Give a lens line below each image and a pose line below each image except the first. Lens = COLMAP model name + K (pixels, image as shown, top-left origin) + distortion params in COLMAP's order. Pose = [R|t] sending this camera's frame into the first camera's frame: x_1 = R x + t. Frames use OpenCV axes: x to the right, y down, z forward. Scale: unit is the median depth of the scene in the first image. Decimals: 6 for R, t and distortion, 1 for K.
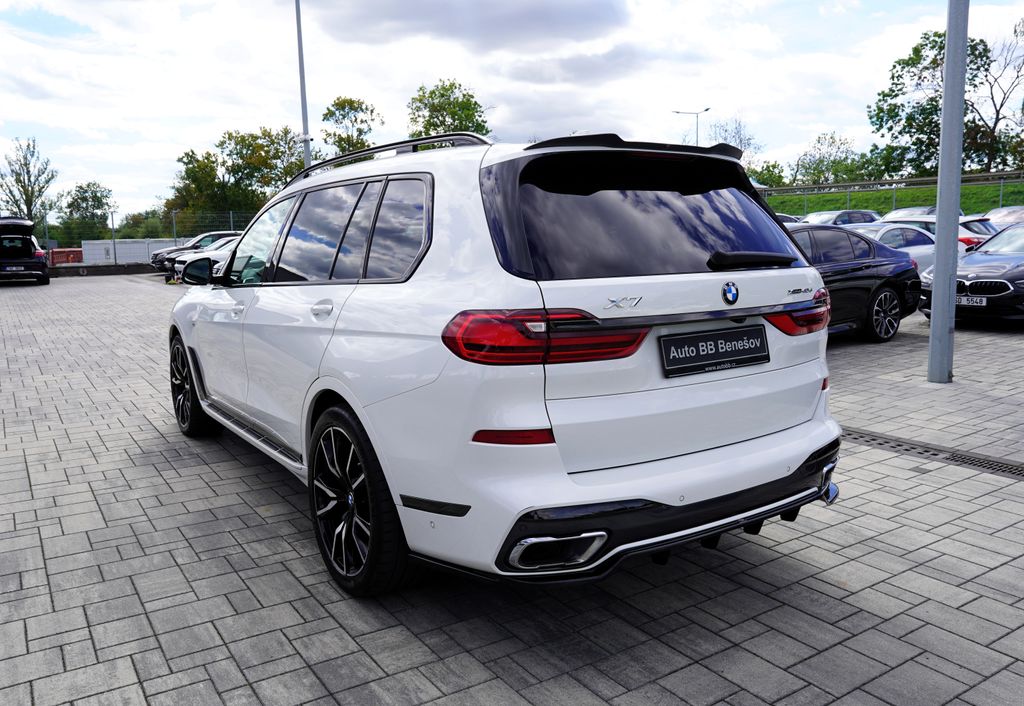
lens RADIAL K [[780.6, 0, 476.7], [0, 780.6, 351.8], [0, 0, 1]] dist [-0.031093, 0.004308]
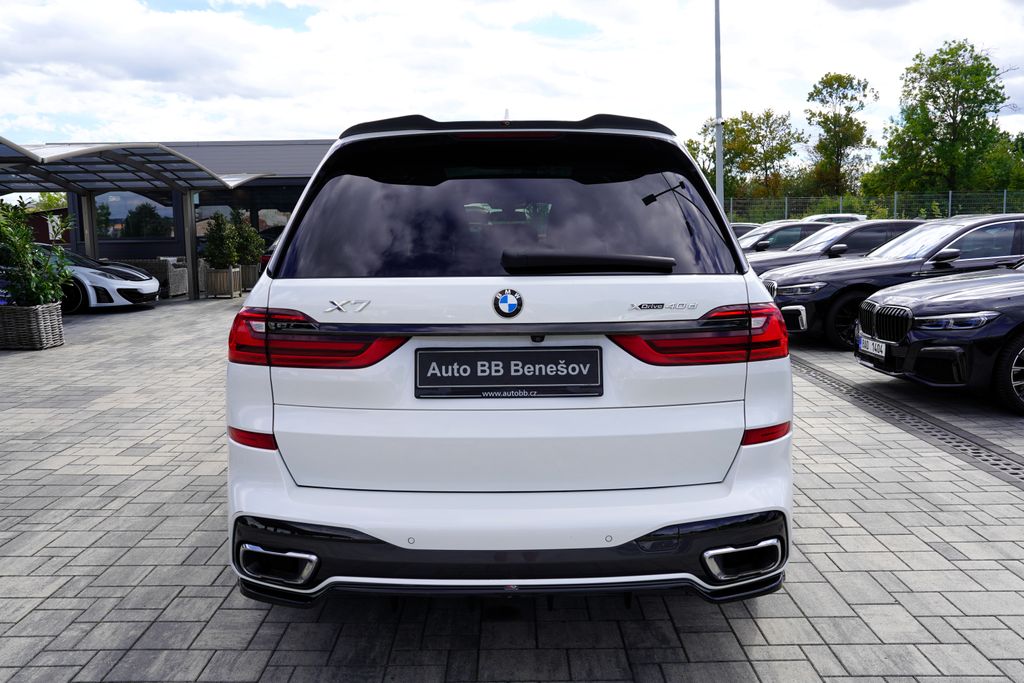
lens RADIAL K [[809.0, 0, 512.0], [0, 809.0, 341.5], [0, 0, 1]] dist [-0.080260, 0.117573]
pose [[0.851420, 0.080678, -0.518242, 0.711538], [-0.081682, 0.996439, 0.020927, -0.049895], [0.518085, 0.024514, 0.854978, 0.268313]]
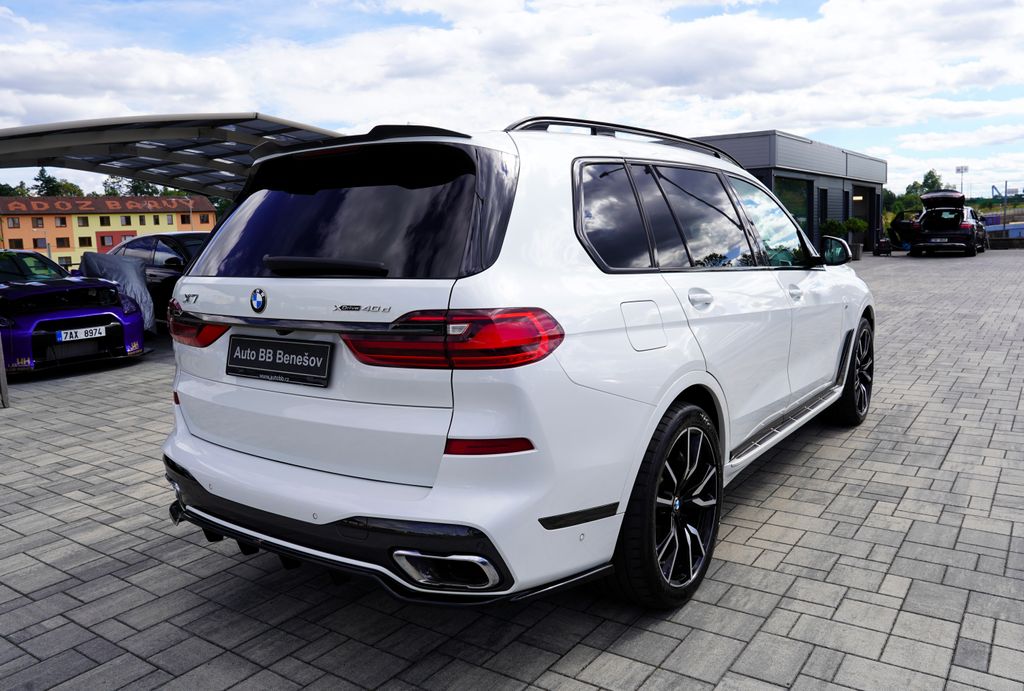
lens RADIAL K [[777.6, 0, 537.9], [0, 777.6, 345.7], [0, 0, 1]] dist [-0.035421, 0.007808]
pose [[0.407123, 0.139915, -0.902593, 1.228126], [-0.110468, 0.988486, 0.103402, -0.144932], [0.906668, 0.057611, 0.417892, 0.853131]]
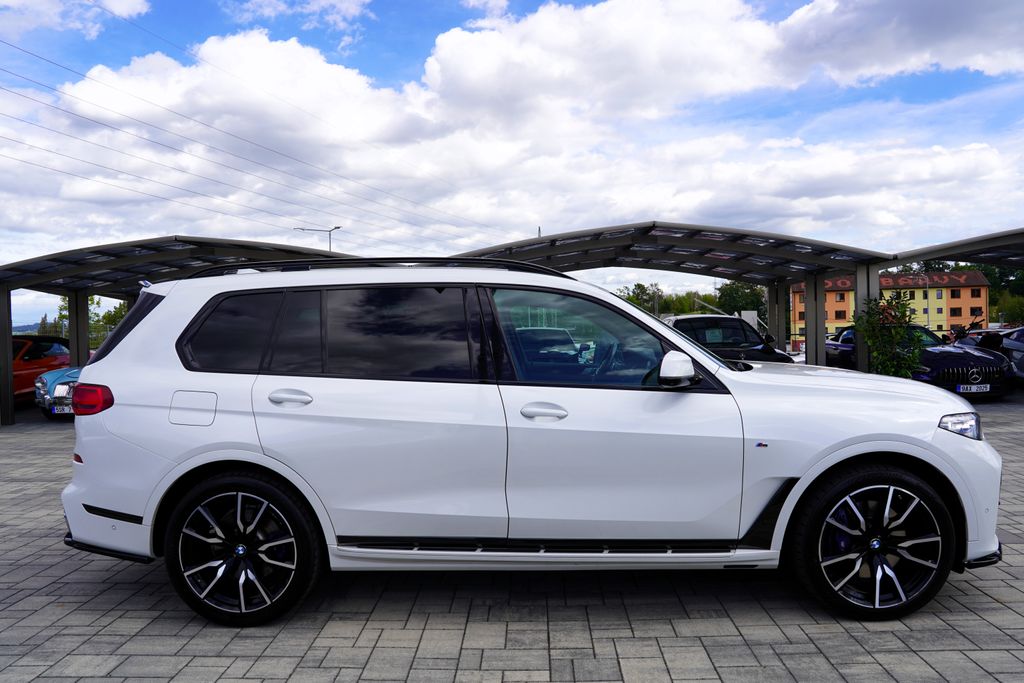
lens RADIAL K [[728.7, 0, 508.9], [0, 728.7, 324.5], [0, 0, 1]] dist [-0.112848, 0.092597]
pose [[-0.556620, 0.029456, -0.830245, 1.158473], [-0.089653, 0.991405, 0.095279, -0.402444], [0.825915, 0.127468, -0.549195, 2.508237]]
